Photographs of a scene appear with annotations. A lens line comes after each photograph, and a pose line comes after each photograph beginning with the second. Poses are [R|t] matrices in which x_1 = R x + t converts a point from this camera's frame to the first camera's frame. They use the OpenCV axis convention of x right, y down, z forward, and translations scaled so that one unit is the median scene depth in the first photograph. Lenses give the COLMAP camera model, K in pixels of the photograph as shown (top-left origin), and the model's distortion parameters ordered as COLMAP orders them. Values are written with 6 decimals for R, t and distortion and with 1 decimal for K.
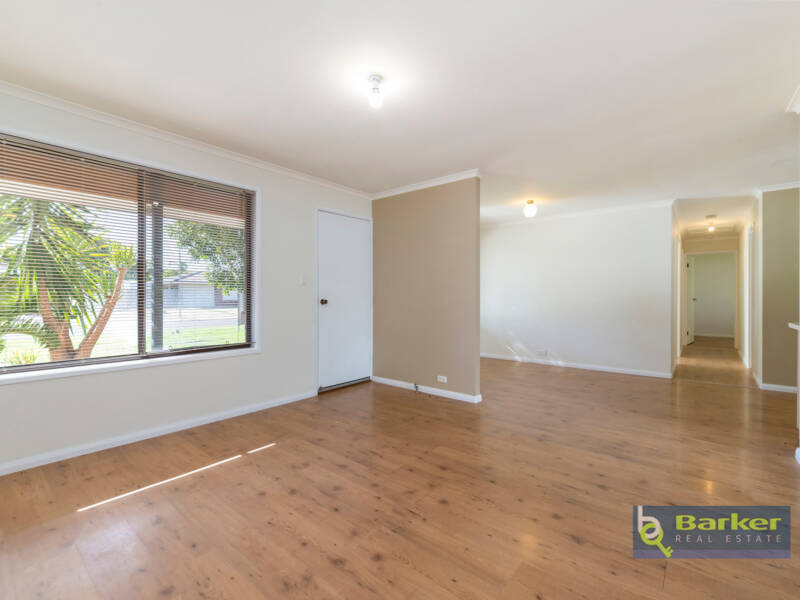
lens RADIAL K [[363.3, 0, 414.1], [0, 363.3, 297.9], [0, 0, 1]] dist [0.010186, -0.000196]
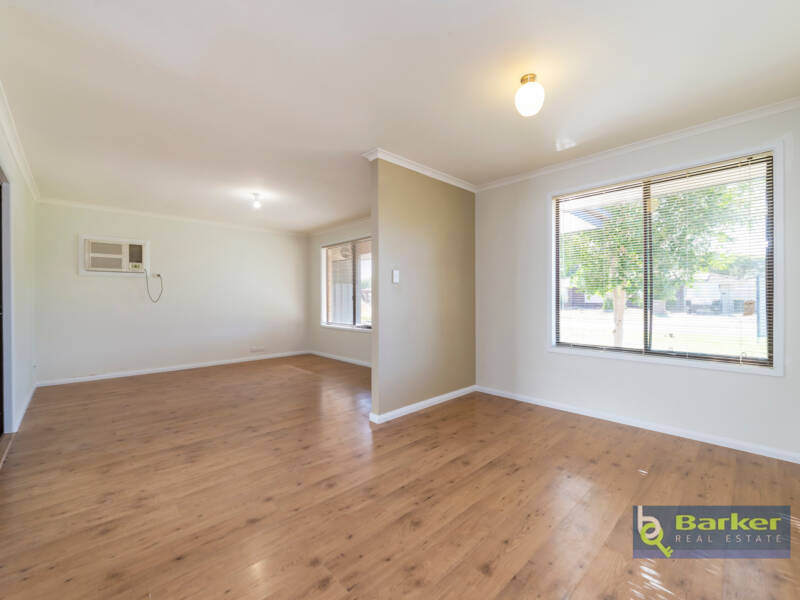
lens RADIAL K [[348.6, 0, 396.6], [0, 348.6, 298.1], [0, 0, 1]] dist [0.002222, 0.000100]
pose [[-0.152619, 0.003743, -0.988278, 1.513715], [0.001632, 0.999992, 0.003535, -0.014129], [0.988284, -0.001074, -0.152624, 1.822159]]
